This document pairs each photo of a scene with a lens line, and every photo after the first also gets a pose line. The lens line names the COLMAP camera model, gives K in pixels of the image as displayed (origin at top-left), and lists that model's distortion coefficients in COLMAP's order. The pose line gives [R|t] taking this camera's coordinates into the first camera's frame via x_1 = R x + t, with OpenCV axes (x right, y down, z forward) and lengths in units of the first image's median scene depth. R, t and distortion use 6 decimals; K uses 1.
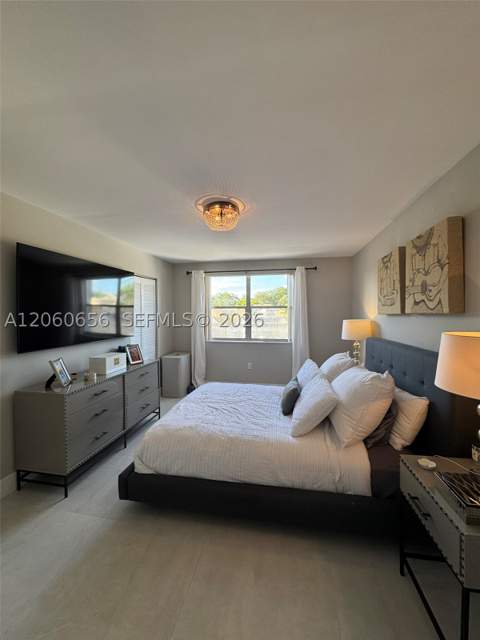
lens RADIAL K [[257.6, 0, 239.3], [0, 257.6, 318.8], [0, 0, 1]] dist [0.001842, -0.000126]
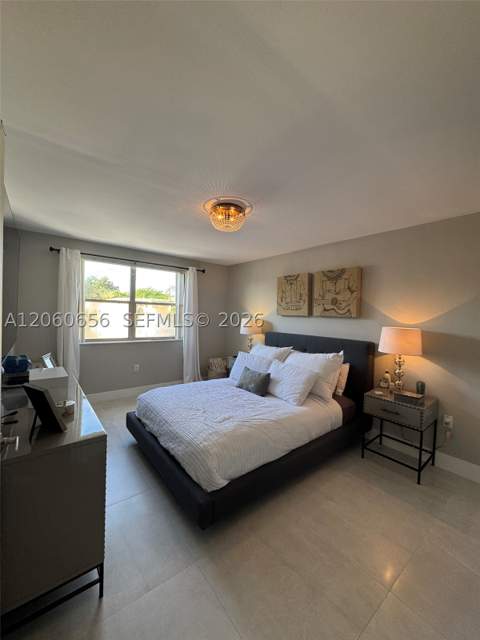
lens RADIAL K [[257.6, 0, 242.2], [0, 257.6, 319.3], [0, 0, 1]] dist [0.001842, -0.000126]
pose [[0.646883, 0.004566, 0.762576, -0.453152], [-0.018381, 0.999785, 0.009607, -0.003023], [-0.762368, -0.020232, 0.646828, 0.161041]]
